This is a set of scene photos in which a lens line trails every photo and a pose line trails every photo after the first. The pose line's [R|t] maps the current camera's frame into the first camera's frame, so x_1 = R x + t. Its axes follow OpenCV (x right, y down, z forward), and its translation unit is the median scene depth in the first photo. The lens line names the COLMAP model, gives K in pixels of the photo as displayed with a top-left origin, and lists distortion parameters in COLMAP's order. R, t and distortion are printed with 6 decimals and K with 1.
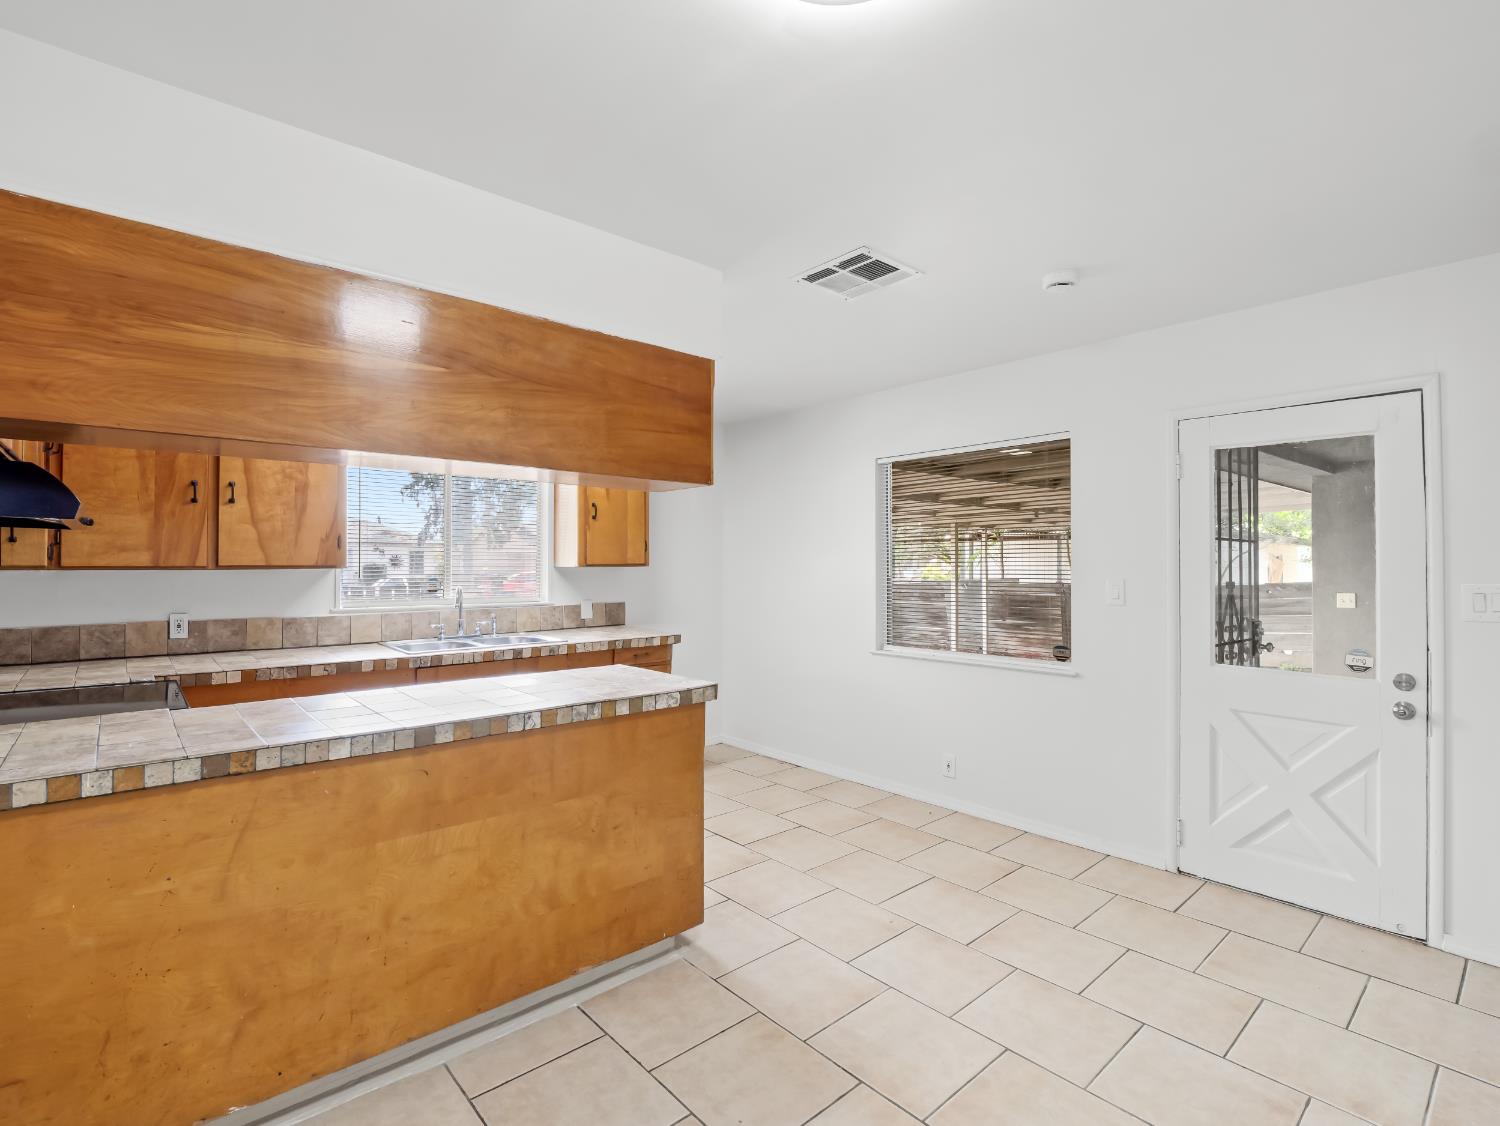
lens RADIAL K [[723.5, 0, 713.6], [0, 723.5, 555.1], [0, 0, 1]] dist [-0.015222, -0.000024]
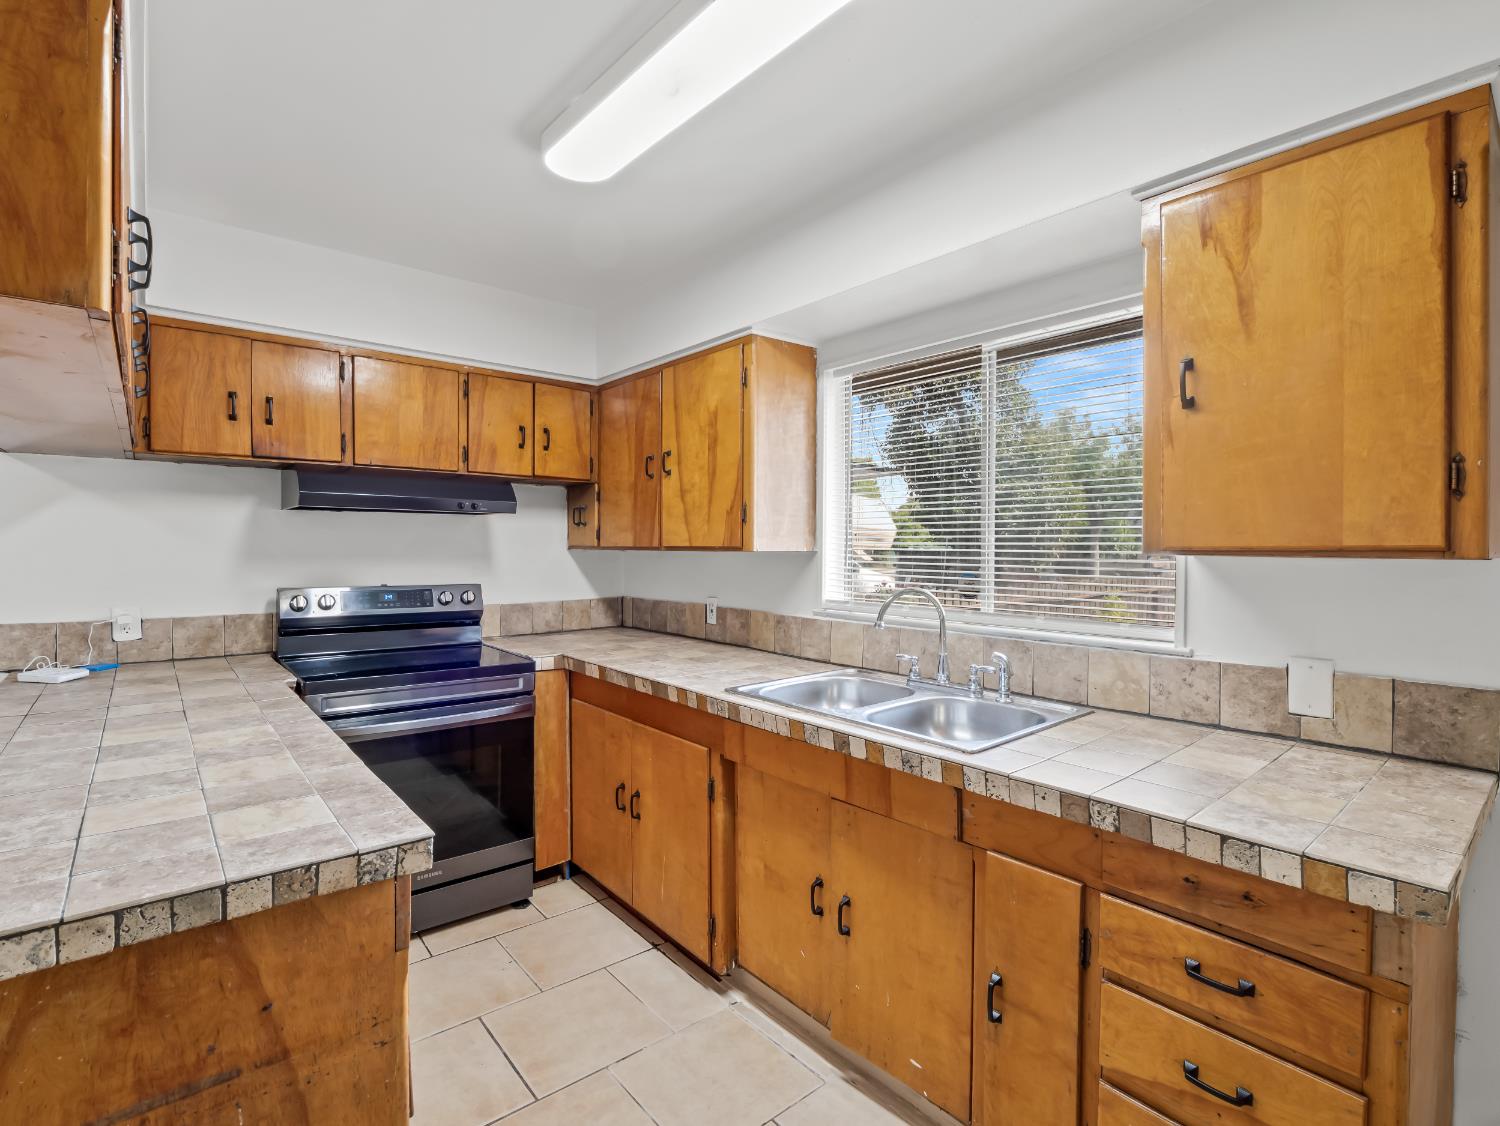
lens RADIAL K [[723.5, 0, 759.0], [0, 723.5, 551.0], [0, 0, 1]] dist [-0.015222, -0.000024]
pose [[0.020537, 0.009260, -0.999746, 0.205962], [0.007487, 0.999928, 0.009415, 0.012425], [0.999761, -0.007679, 0.020466, 1.072185]]
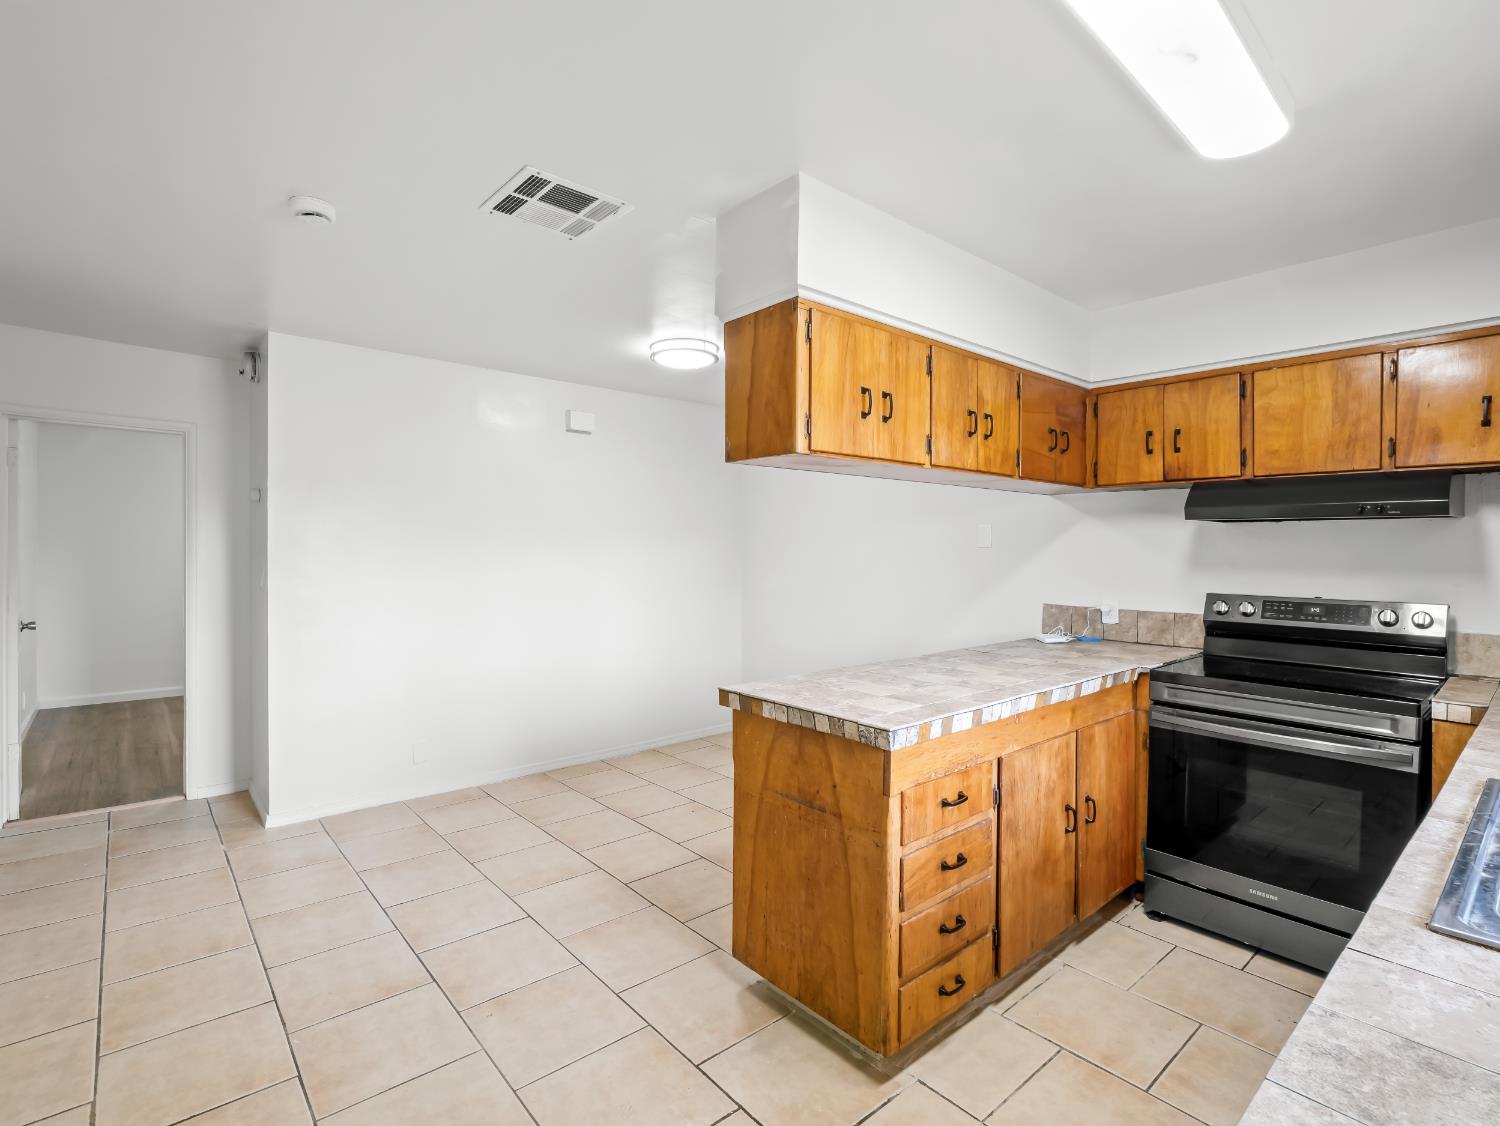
lens RADIAL K [[723.5, 0, 737.2], [0, 723.5, 555.3], [0, 0, 1]] dist [-0.015222, -0.000024]
pose [[-0.999844, -0.005584, -0.016783, -0.001189], [-0.005497, 0.999971, -0.005238, 0.018401], [0.016812, -0.005145, -0.999845, 1.459081]]
